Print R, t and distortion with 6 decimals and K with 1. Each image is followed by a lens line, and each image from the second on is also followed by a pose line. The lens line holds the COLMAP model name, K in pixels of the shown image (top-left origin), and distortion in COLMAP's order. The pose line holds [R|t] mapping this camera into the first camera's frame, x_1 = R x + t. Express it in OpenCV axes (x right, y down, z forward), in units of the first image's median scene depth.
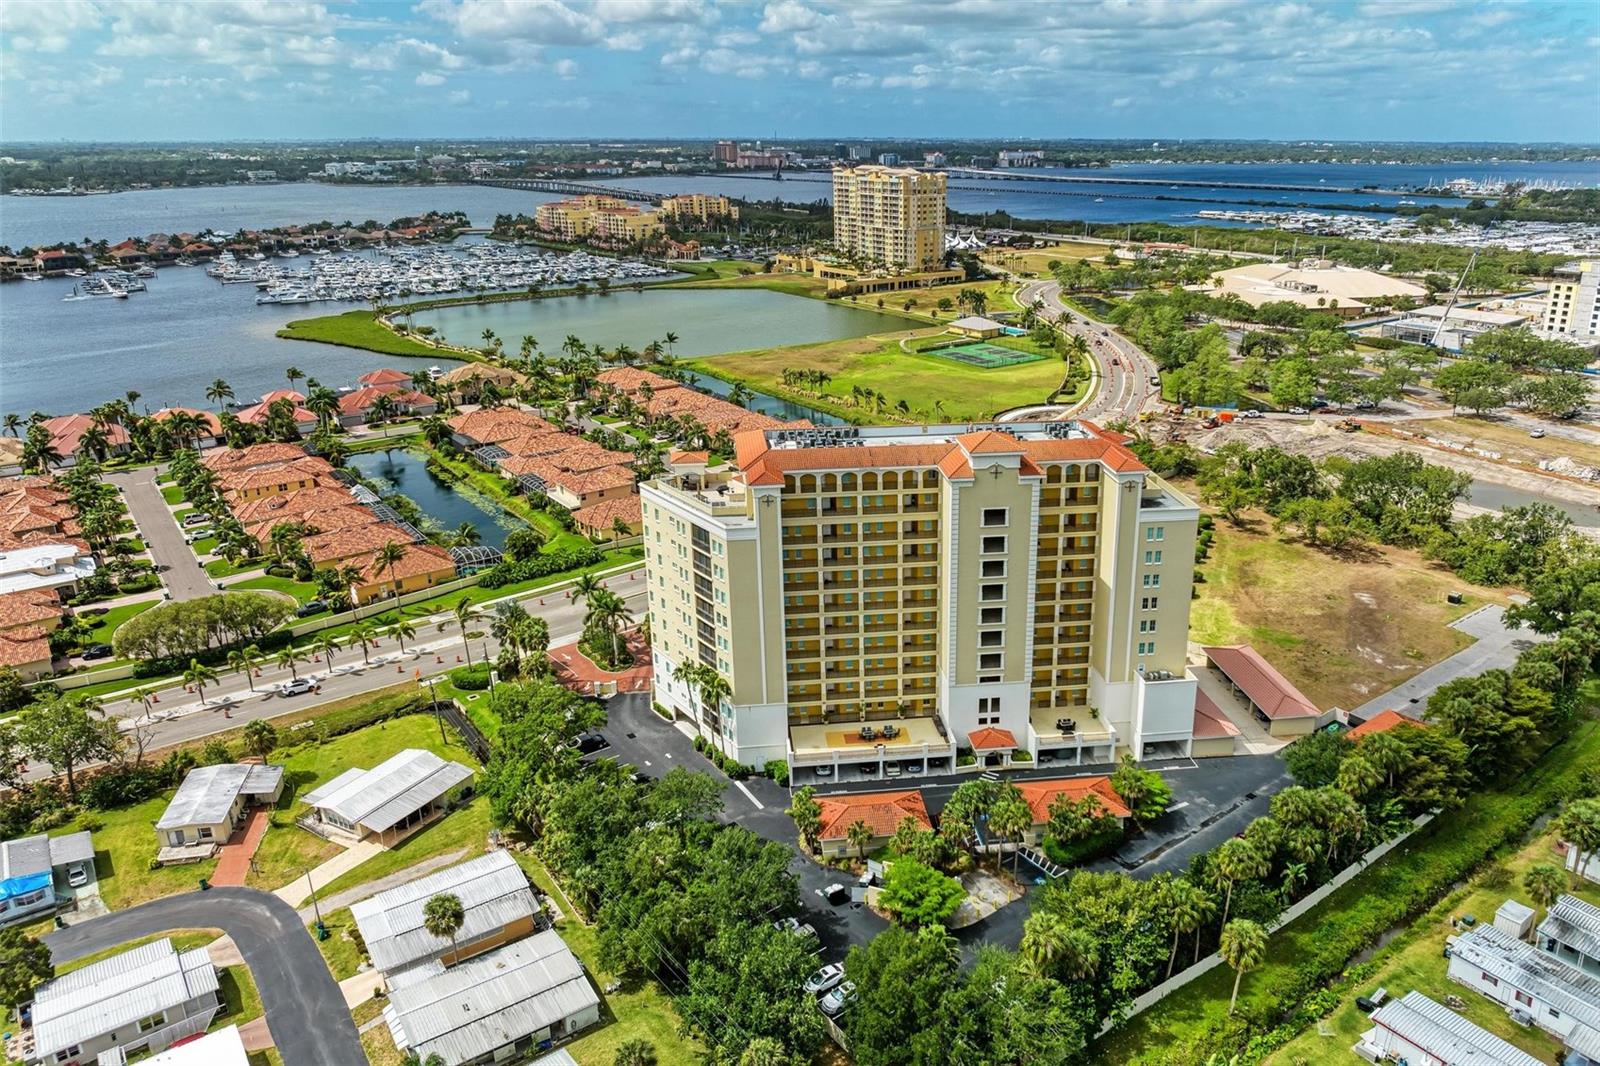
lens RADIAL K [[1115.9, 0, 839.1], [0, 1115.9, 533.3], [0, 0, 1]] dist [-0.025280, 0.001133]
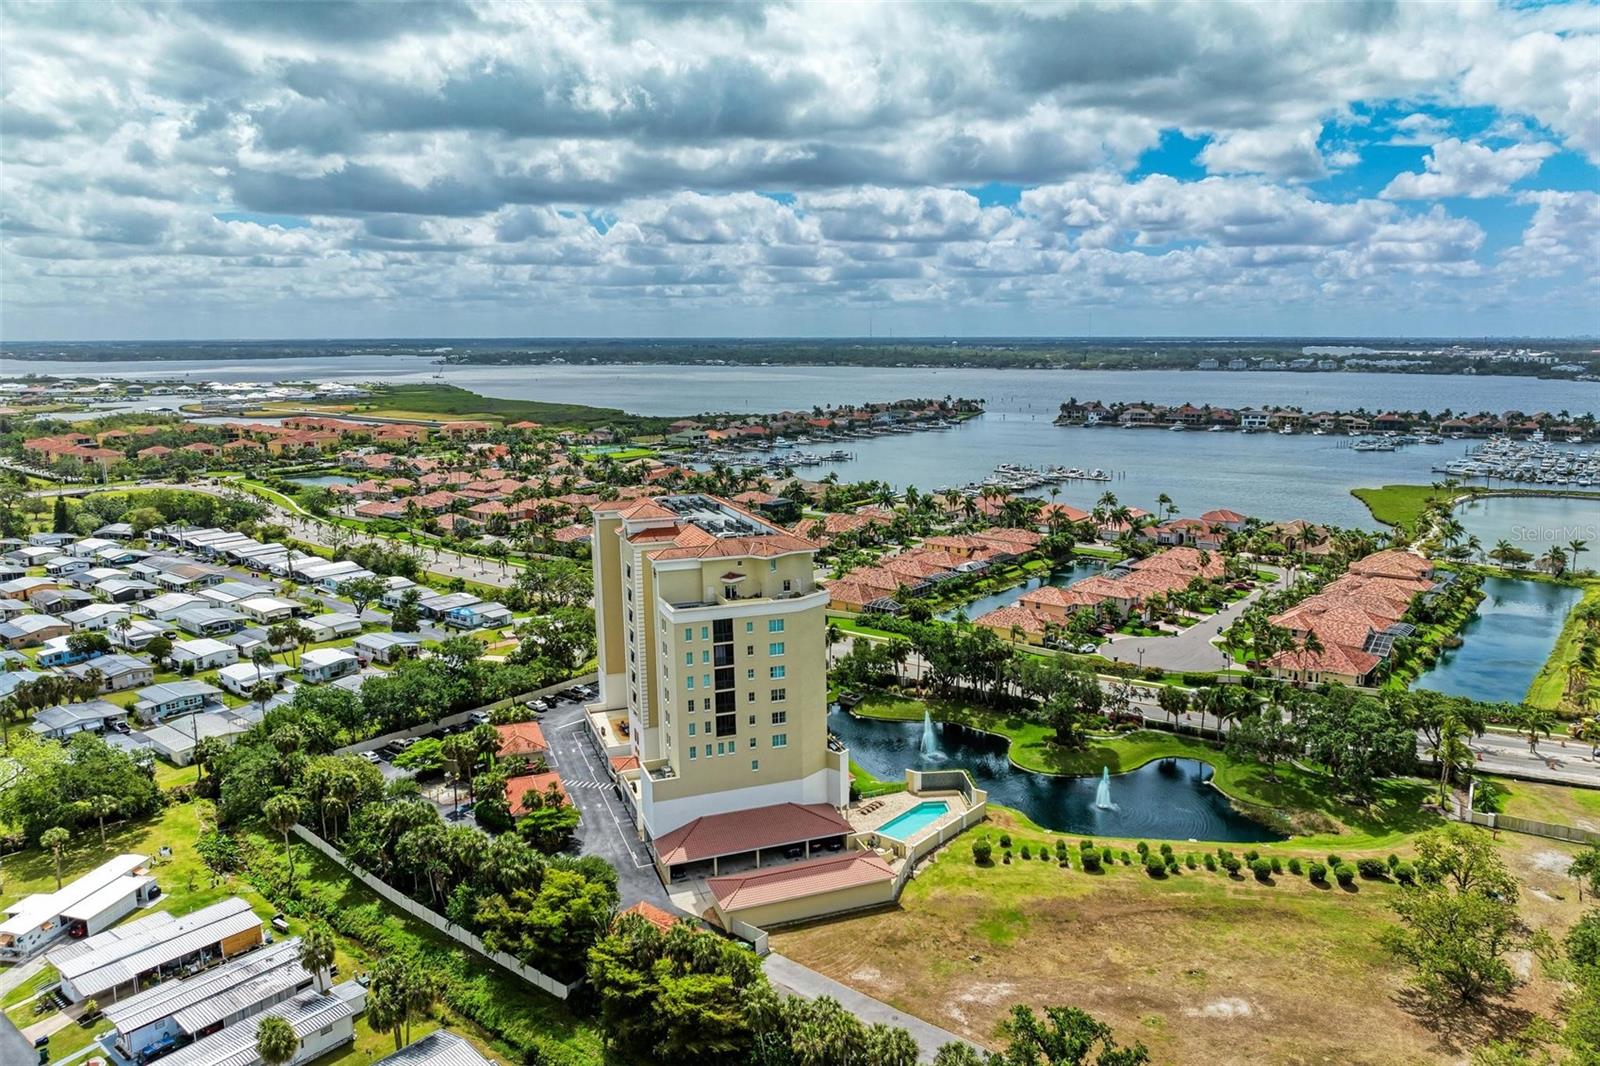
lens RADIAL K [[1105.4, 0, 863.5], [0, 1105.4, 538.4], [0, 0, 1]] dist [-0.023089, -0.002365]
pose [[0.262811, 0.171898, -0.949411, 0.426027], [-0.322839, 0.942950, 0.081362, -0.072895], [0.909233, 0.285125, 0.303313, 0.267355]]
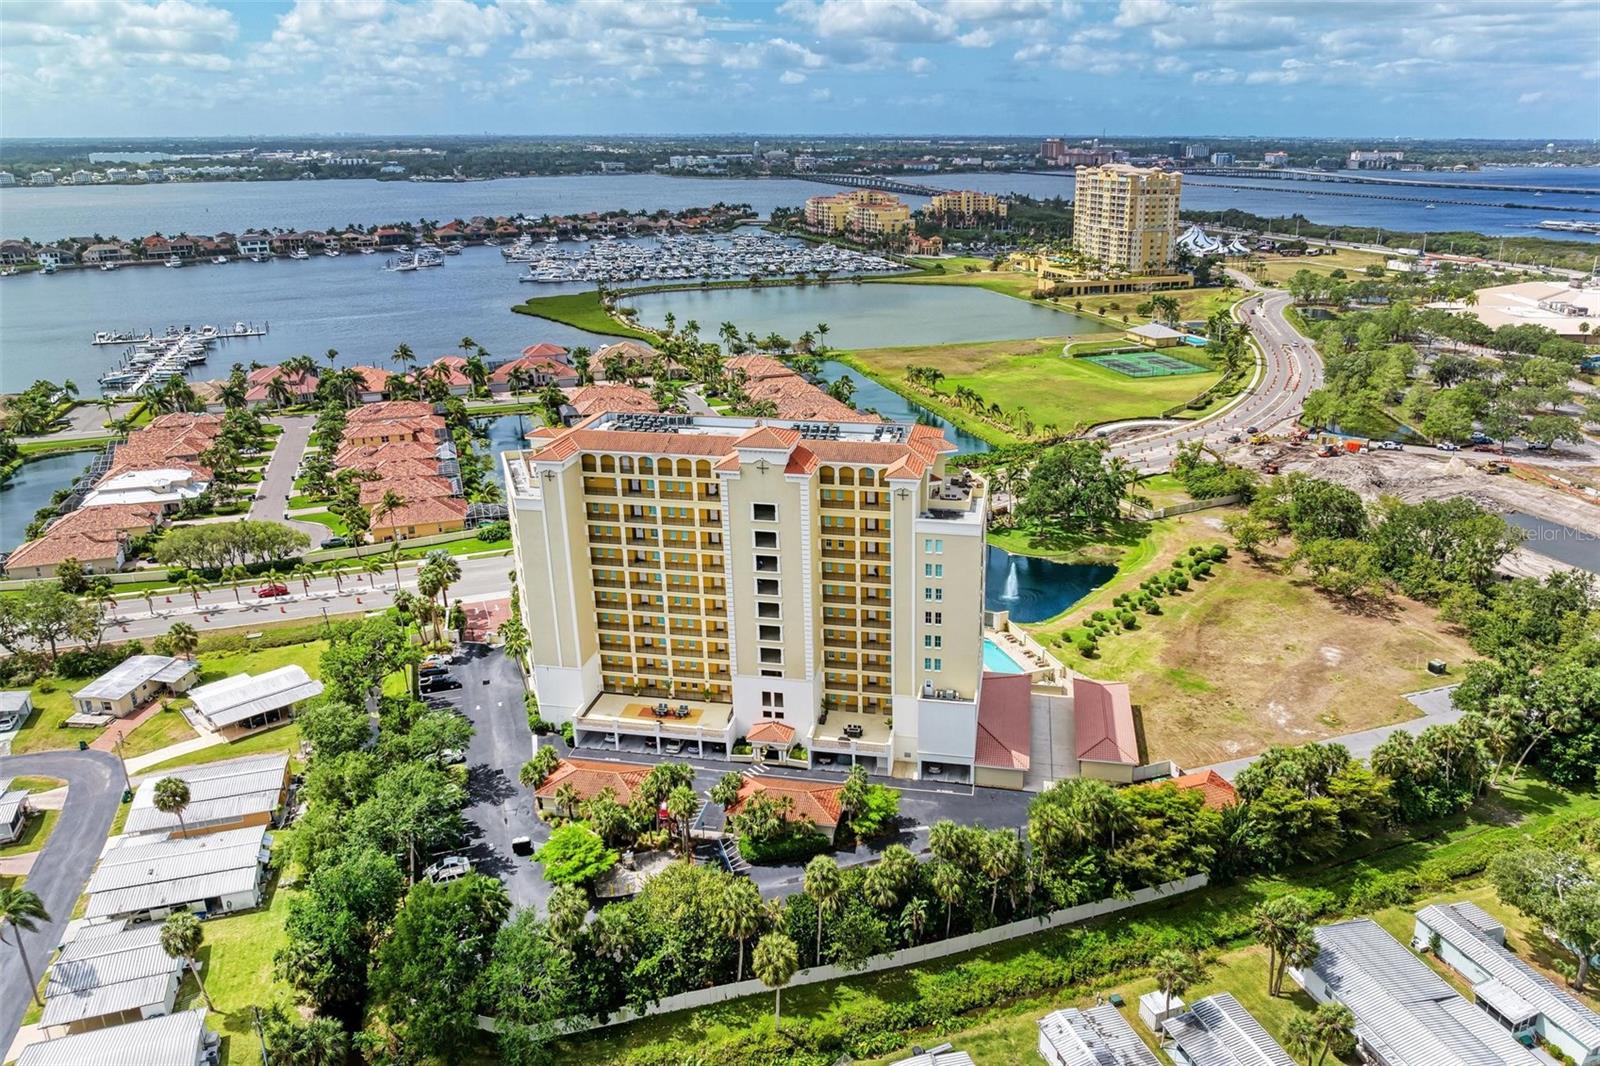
lens RADIAL K [[1097.7, 0, 832.5], [0, 1097.7, 559.5], [0, 0, 1]] dist [-0.022644, 0.000414]
pose [[0.954807, 0.107745, -0.277010, 0.149358], [-0.099812, 0.994093, 0.042625, -0.006493], [0.279966, -0.013050, 0.959921, 0.021230]]
